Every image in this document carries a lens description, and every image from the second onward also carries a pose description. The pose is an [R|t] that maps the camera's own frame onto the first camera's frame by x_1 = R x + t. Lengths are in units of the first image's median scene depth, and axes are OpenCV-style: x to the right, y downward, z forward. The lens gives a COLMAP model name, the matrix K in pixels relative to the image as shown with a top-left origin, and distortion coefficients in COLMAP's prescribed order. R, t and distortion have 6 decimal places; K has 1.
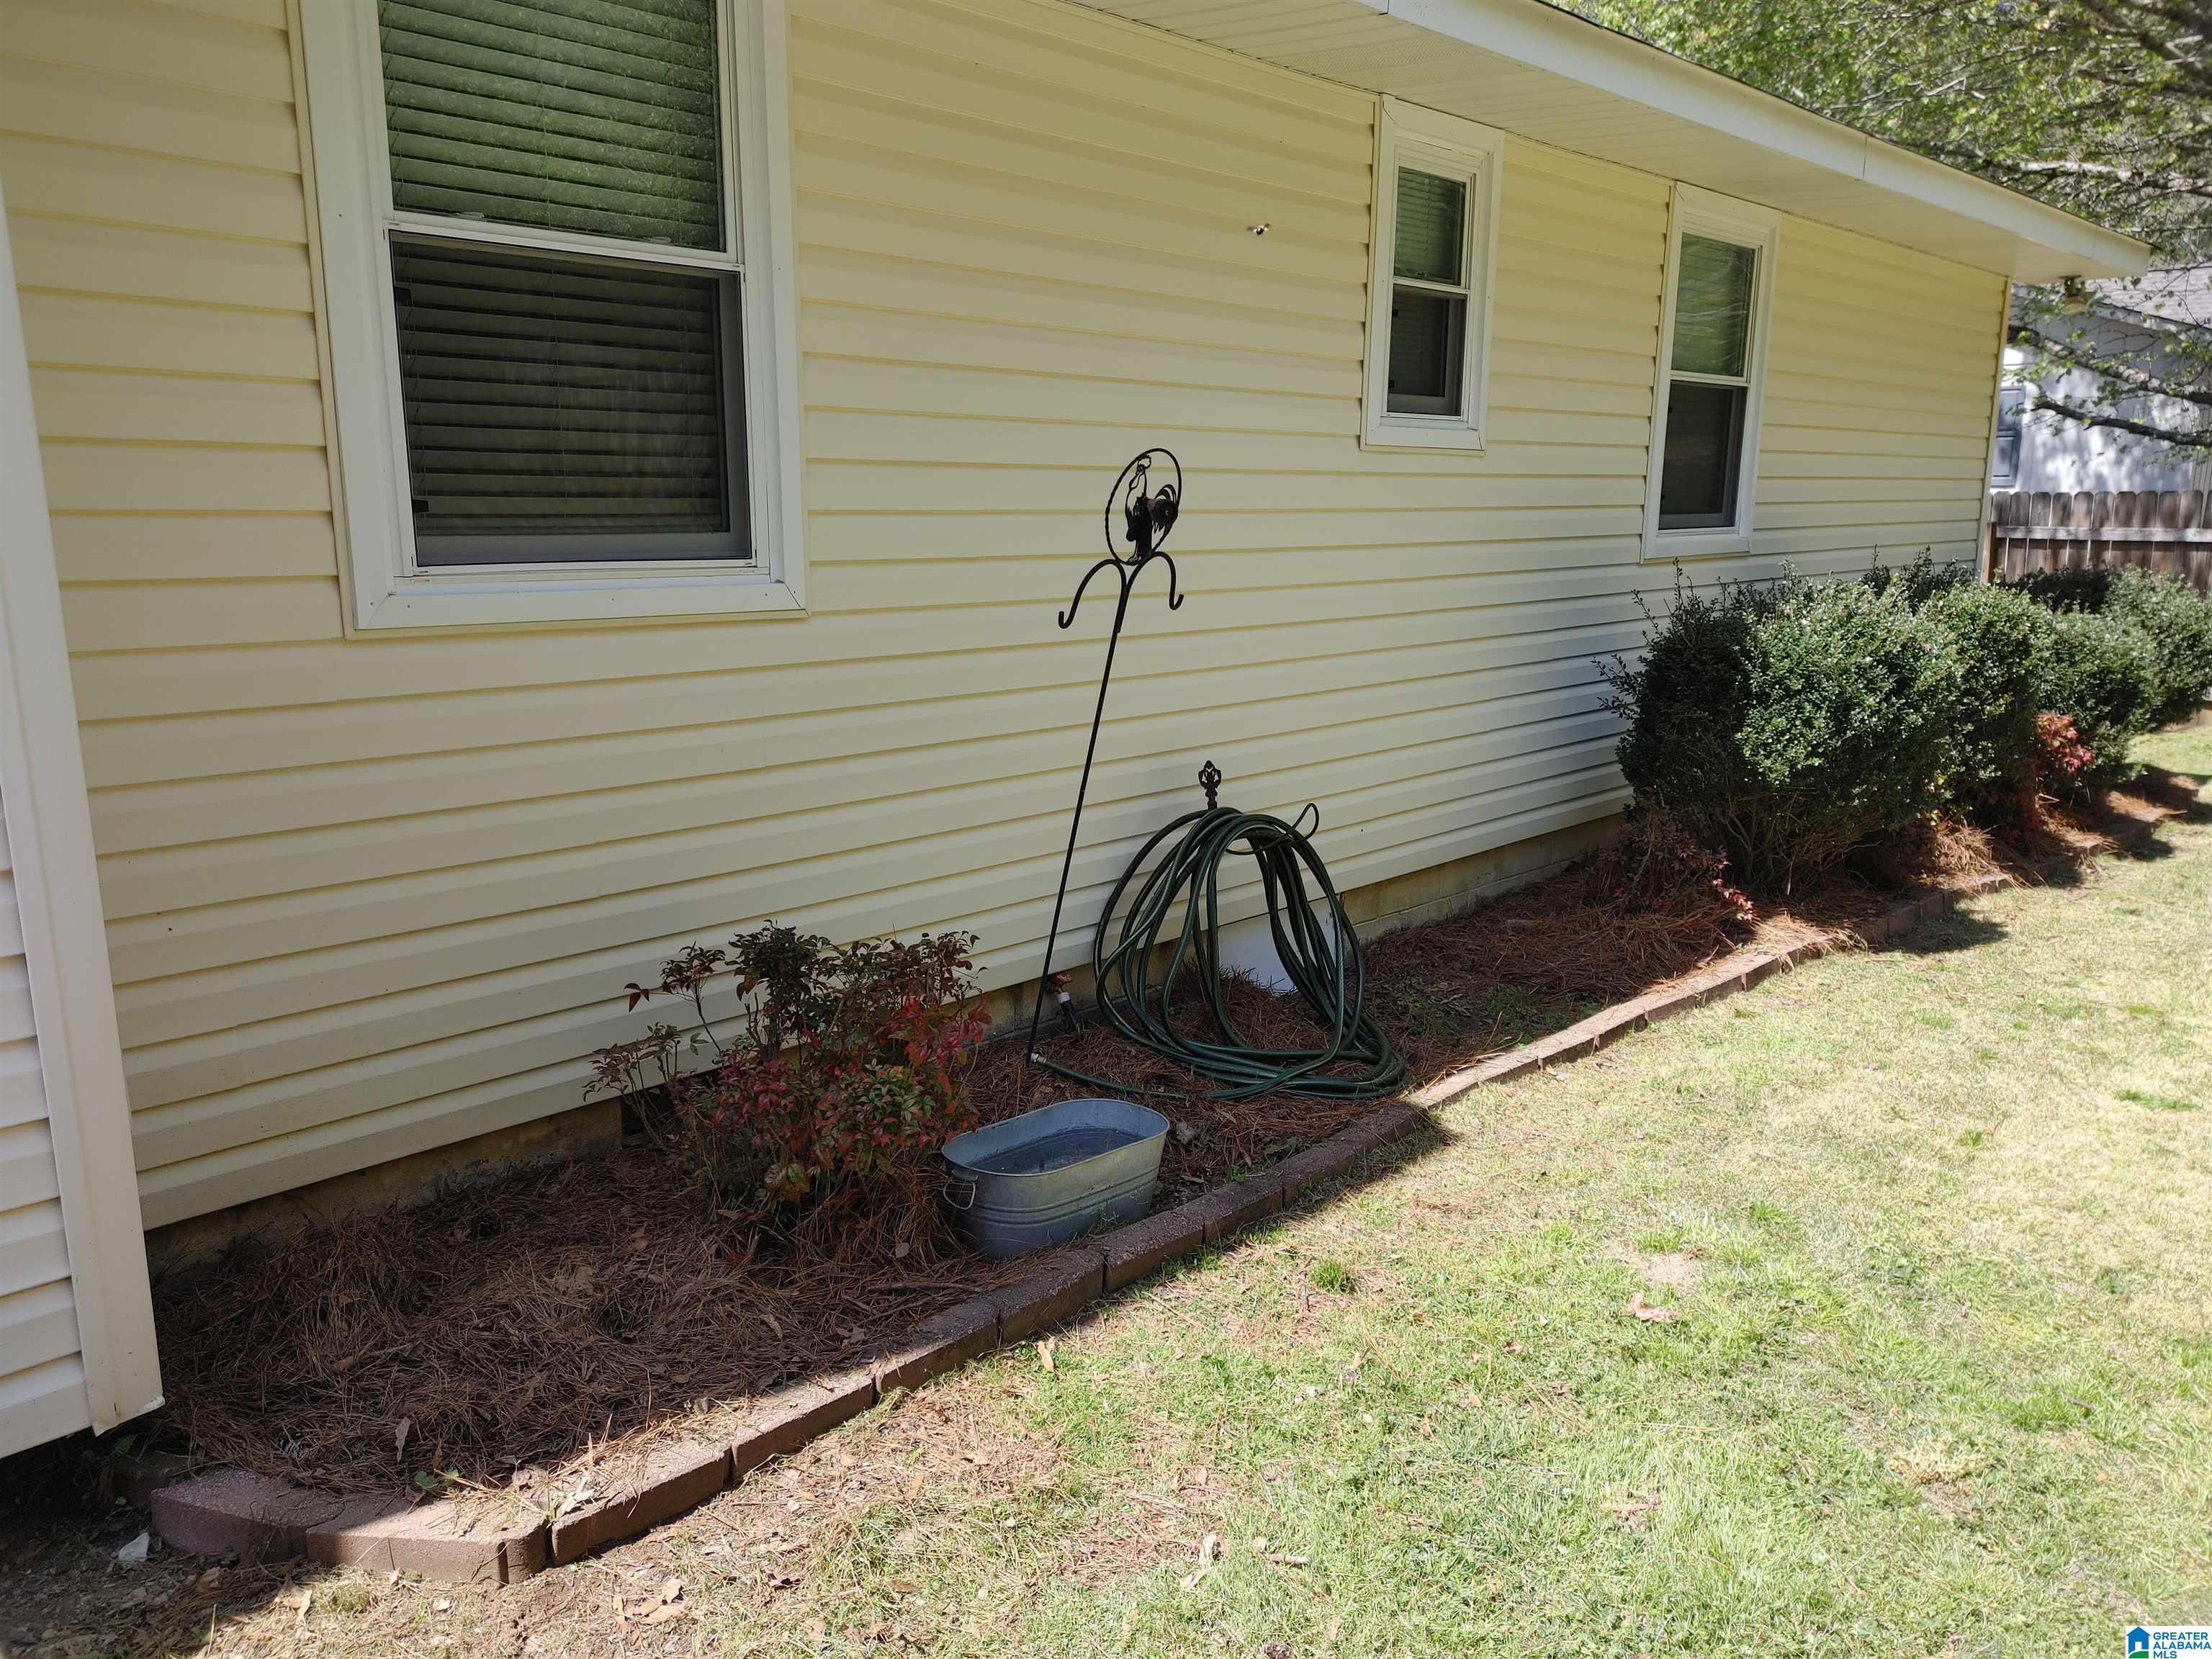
lens RADIAL K [[1686.0, 0, 1116.5], [0, 1686.0, 822.9], [0, 0, 1]] dist [0.045816, -0.025707]
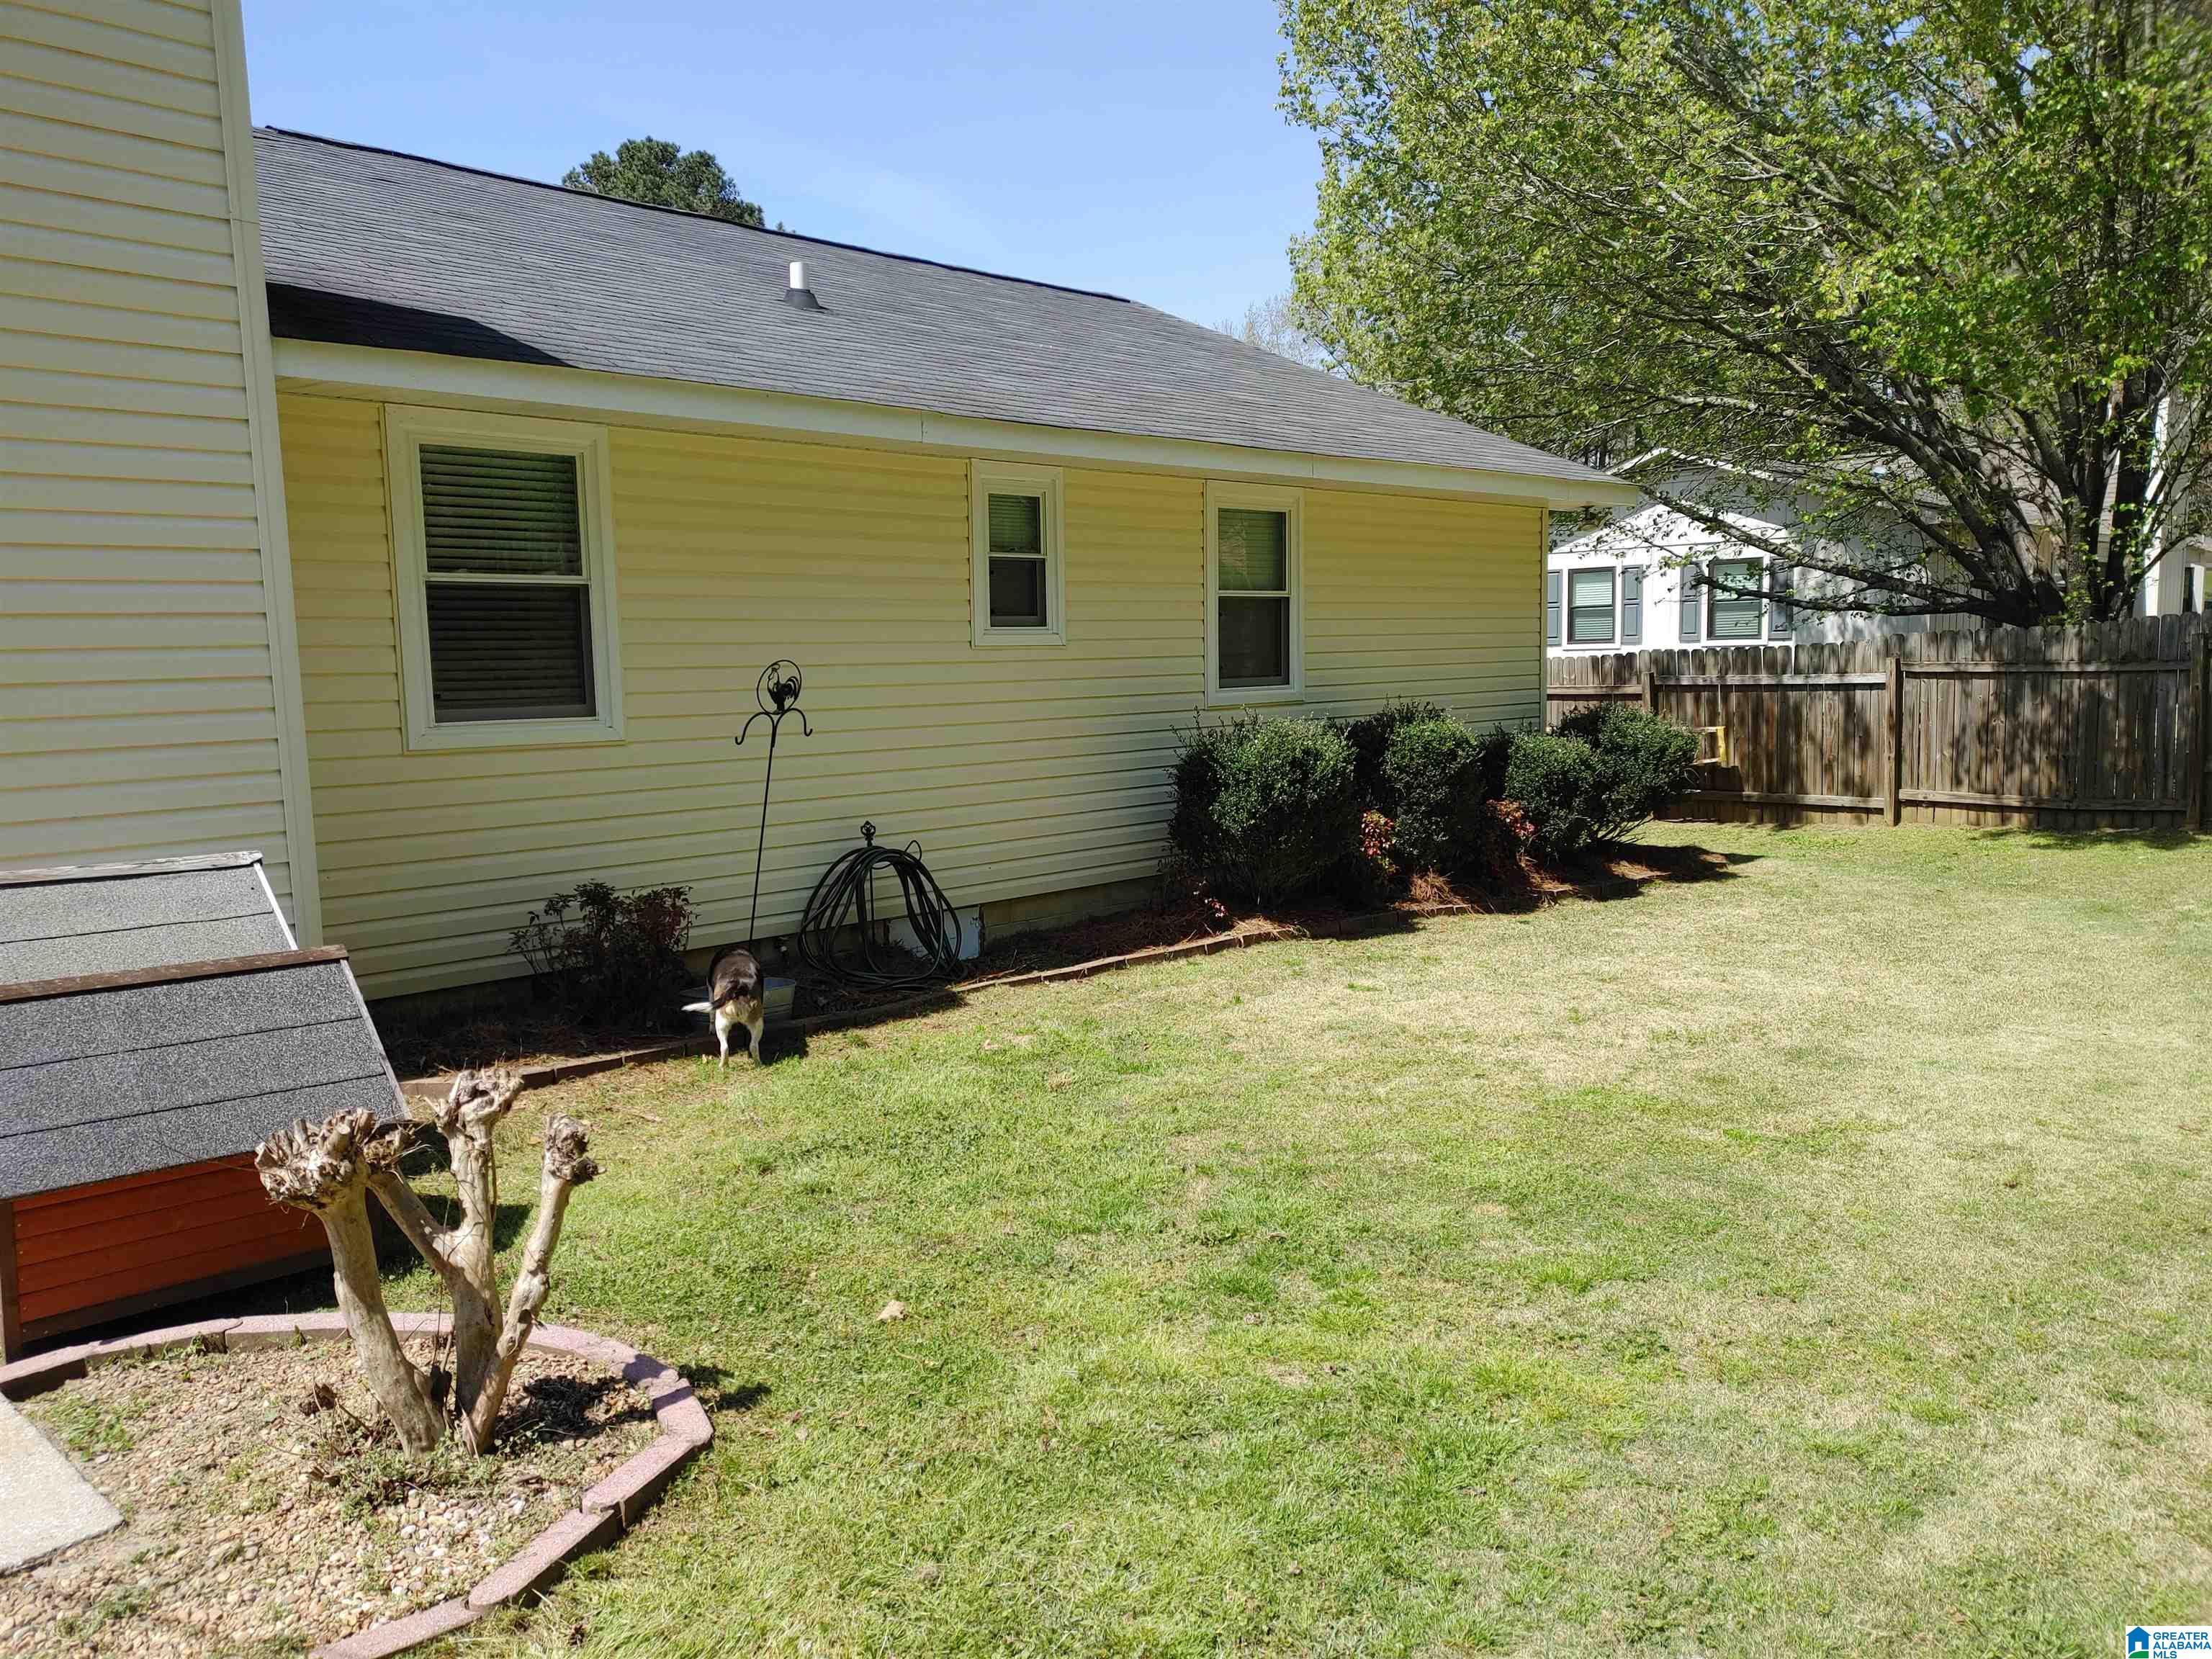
lens RADIAL K [[1686.0, 0, 1093.8], [0, 1686.0, 835.1], [0, 0, 1]] dist [0.045816, -0.025707]
pose [[0.999248, -0.022968, -0.031245, 0.326440], [0.020164, 0.995981, -0.087263, 0.130739], [0.033124, 0.086567, 0.995695, -0.741848]]
